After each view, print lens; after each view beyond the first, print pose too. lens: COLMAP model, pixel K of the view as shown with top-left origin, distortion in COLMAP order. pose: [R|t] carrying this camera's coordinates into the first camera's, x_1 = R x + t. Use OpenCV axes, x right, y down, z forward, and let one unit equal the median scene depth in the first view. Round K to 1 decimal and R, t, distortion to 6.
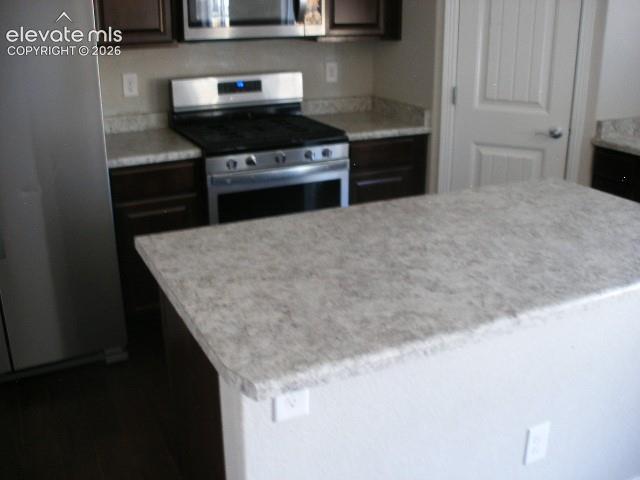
lens RADIAL K [[672.1, 0, 323.3], [0, 672.1, 236.5], [0, 0, 1]] dist [-0.143782, 0.000000]
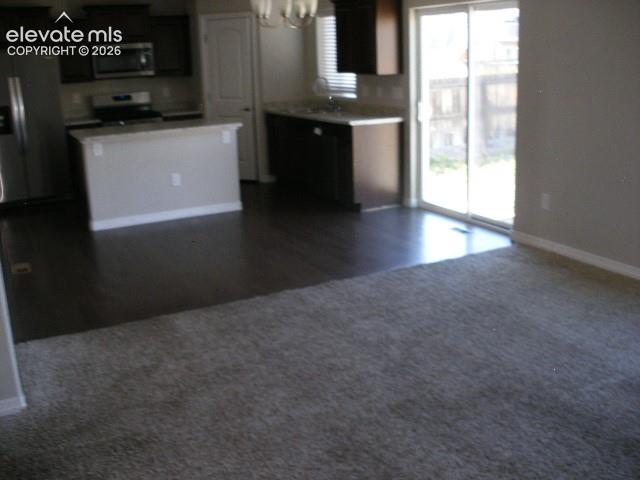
lens RADIAL K [[672.1, 0, 315.1], [0, 672.1, 238.6], [0, 0, 1]] dist [-0.143782, 0.000000]
pose [[0.999395, -0.034456, 0.004792, 0.556921], [0.034710, 0.996868, -0.071054, 0.485818], [-0.002328, 0.071178, 0.997461, -1.369245]]
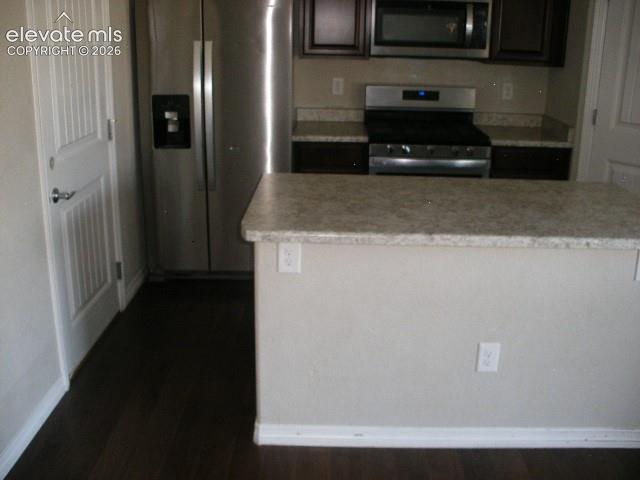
lens RADIAL K [[672.1, 0, 323.1], [0, 672.1, 240.2], [0, 0, 1]] dist [-0.143782, 0.000000]
pose [[0.888574, 0.157943, -0.430686, 0.304188], [-0.170876, 0.985253, 0.008770, 0.067038], [0.425720, 0.065801, 0.902459, -0.199078]]
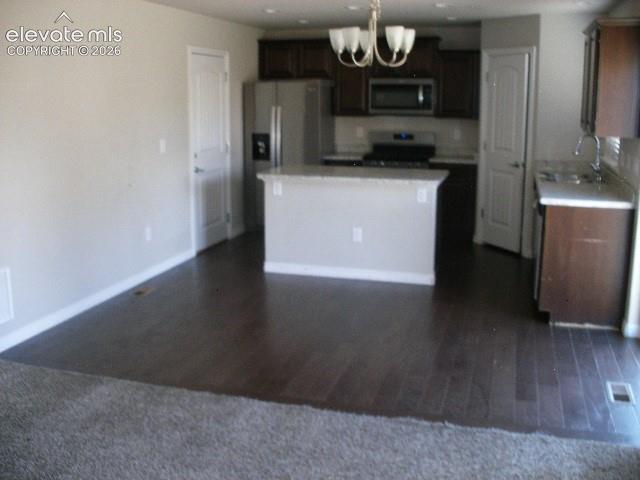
lens RADIAL K [[672.1, 0, 319.1], [0, 672.1, 240.4], [0, 0, 1]] dist [-0.143782, 0.000000]
pose [[0.730639, 0.146228, -0.666922, 1.238835], [-0.230885, 0.972167, -0.039789, 0.270424], [0.642541, 0.183054, 0.744065, -0.791496]]
